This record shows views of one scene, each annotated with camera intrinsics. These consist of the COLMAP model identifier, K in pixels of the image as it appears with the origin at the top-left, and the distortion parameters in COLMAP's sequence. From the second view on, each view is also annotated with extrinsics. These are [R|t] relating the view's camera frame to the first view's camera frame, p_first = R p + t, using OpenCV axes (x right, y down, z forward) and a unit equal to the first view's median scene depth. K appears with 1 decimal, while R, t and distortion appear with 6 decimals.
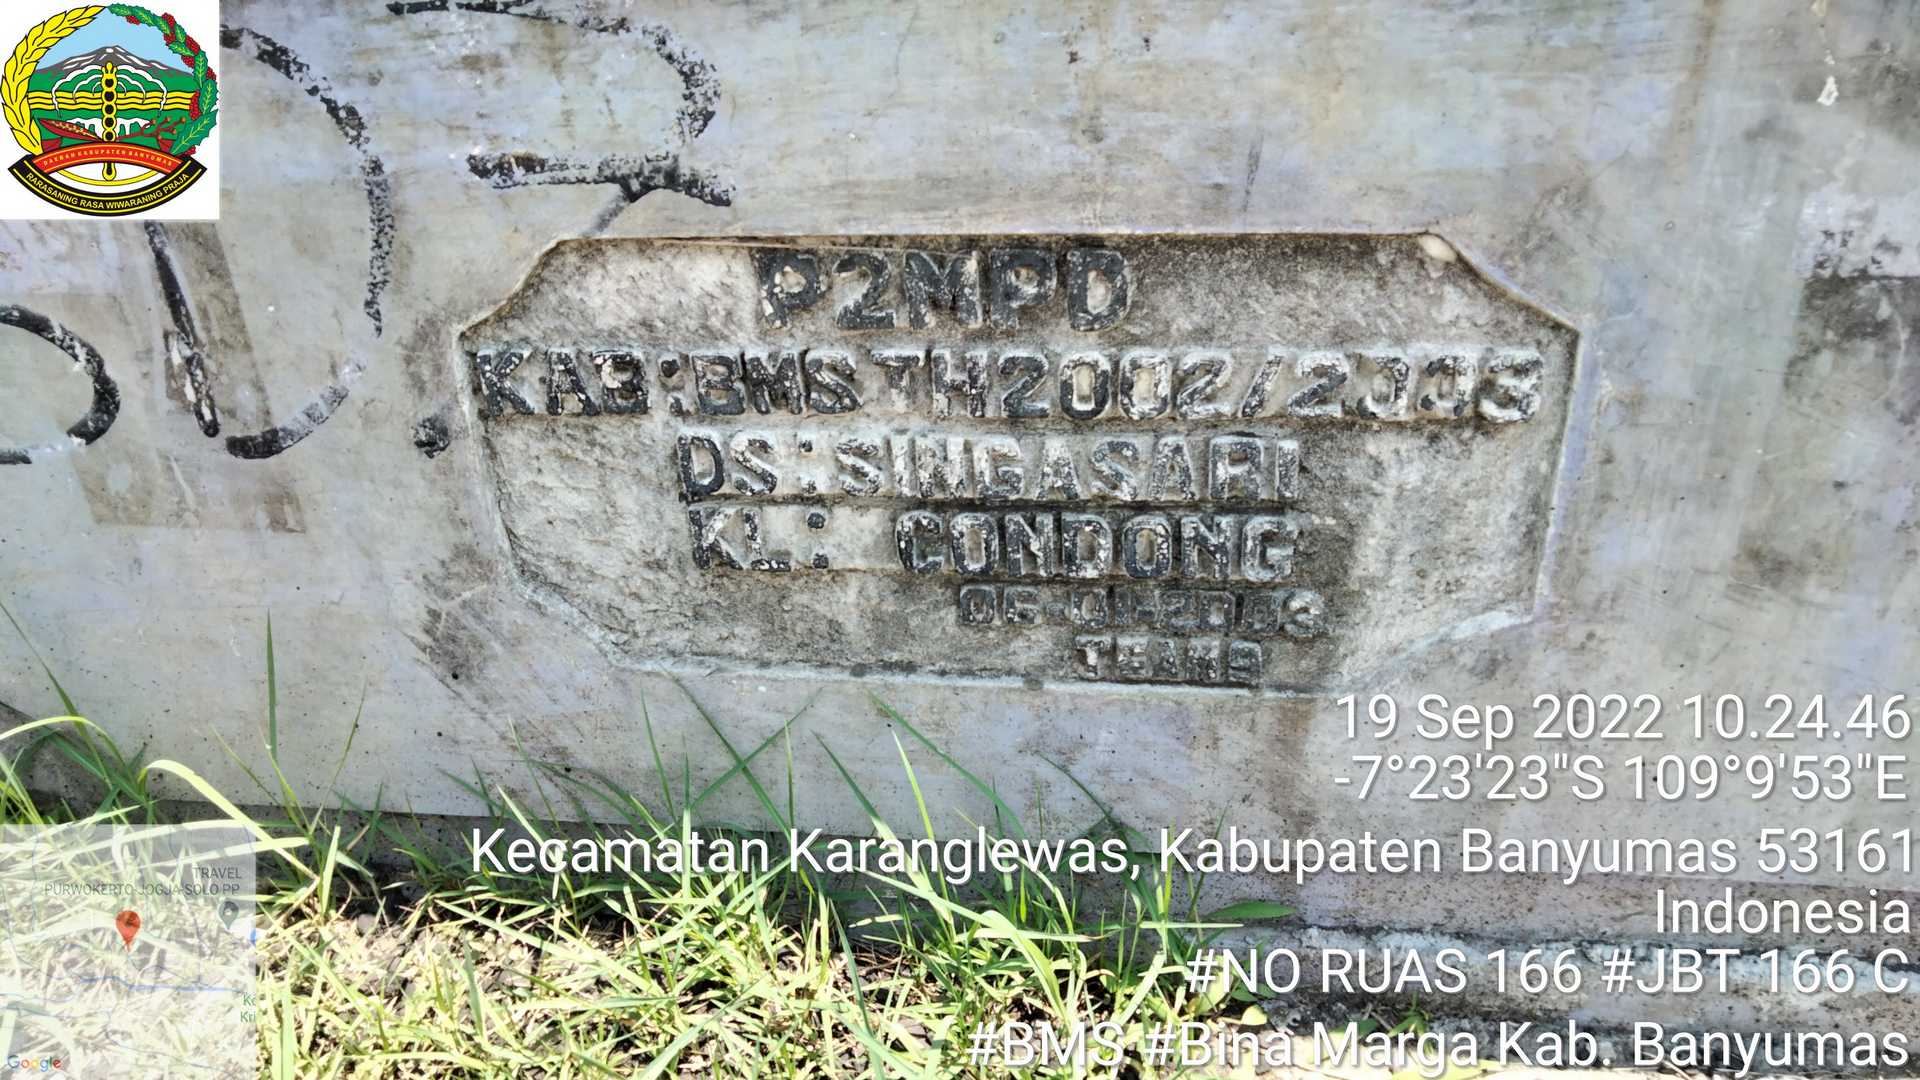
lens RADIAL K [[1397.6, 0, 949.6], [0, 1397.6, 557.4], [0, 0, 1]] dist [0.035686, -0.007842]
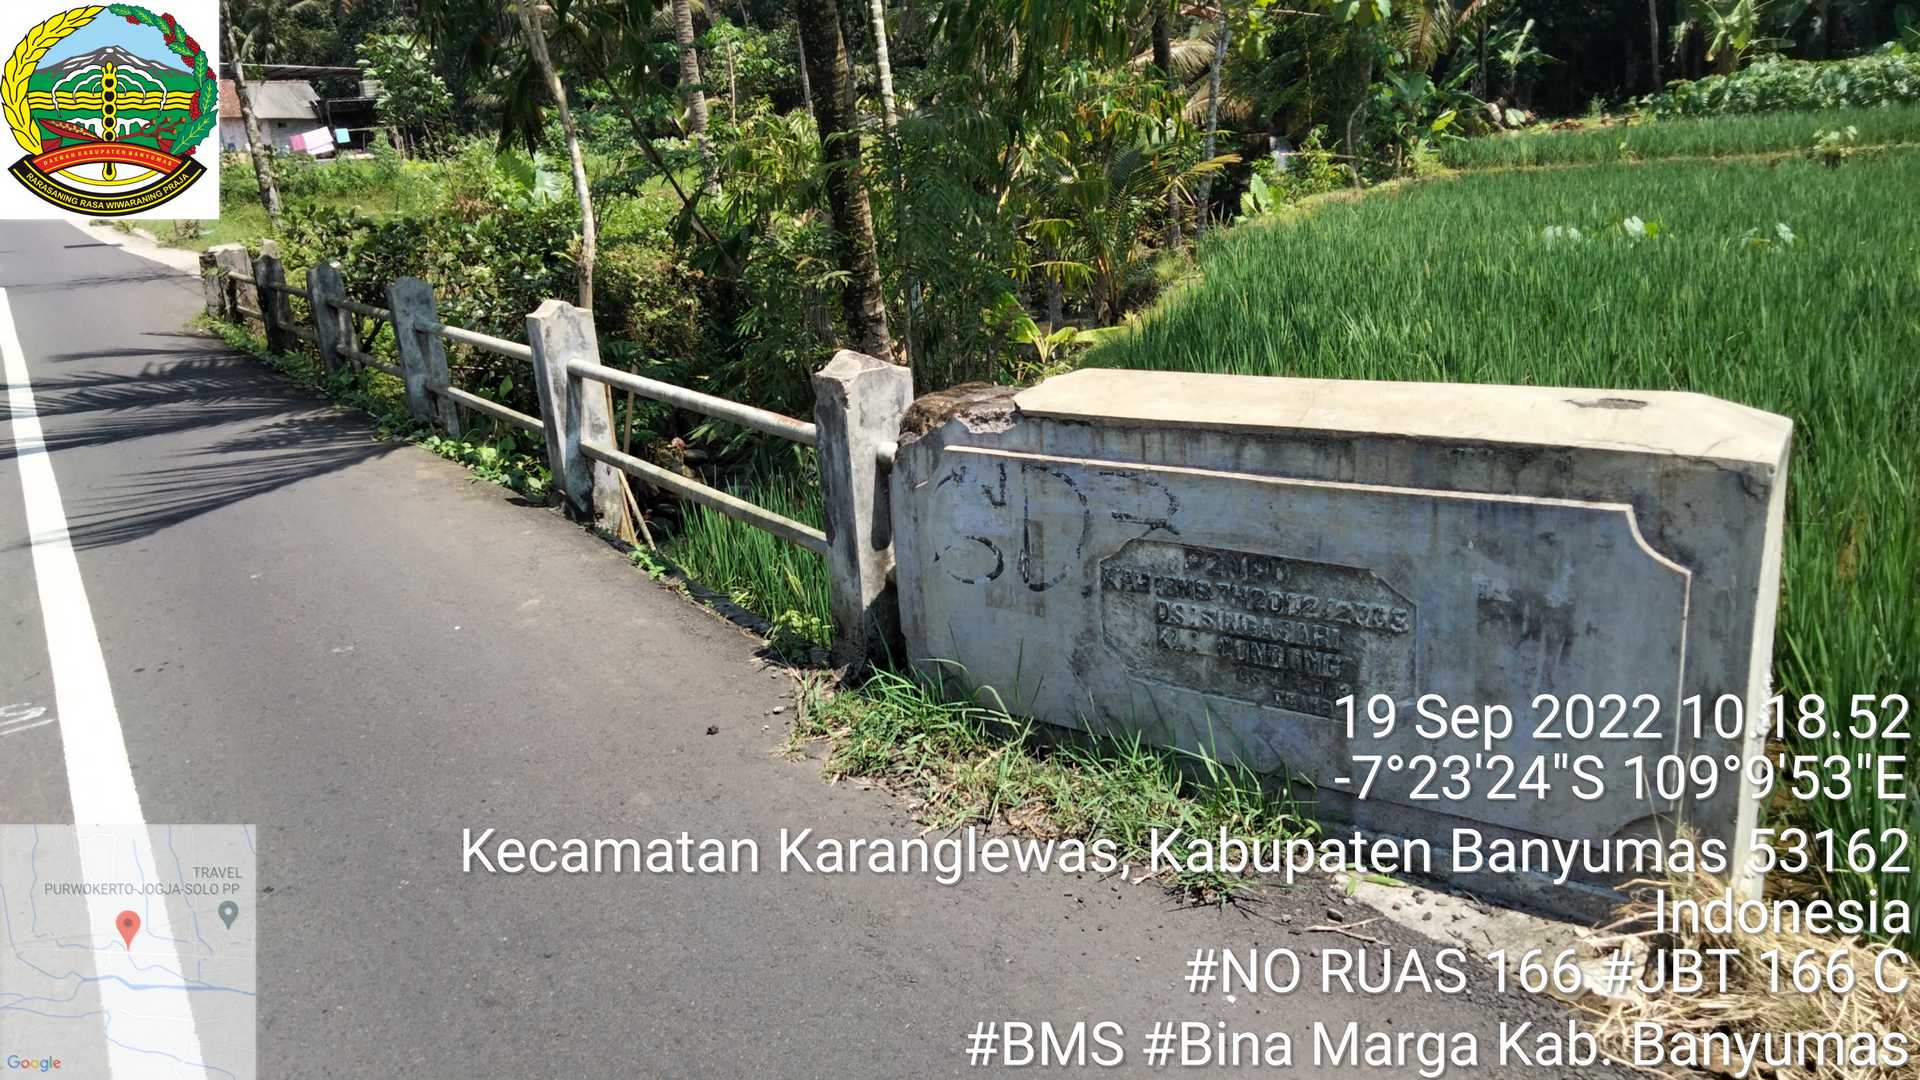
lens RADIAL K [[1397.6, 0, 935.8], [0, 1397.6, 546.5], [0, 0, 1]] dist [0.035686, -0.007842]
pose [[0.864013, 0.129484, -0.486535, 0.935063], [-0.230388, 0.960932, -0.153397, 0.410243], [0.447664, 0.244629, 0.860089, -2.061959]]
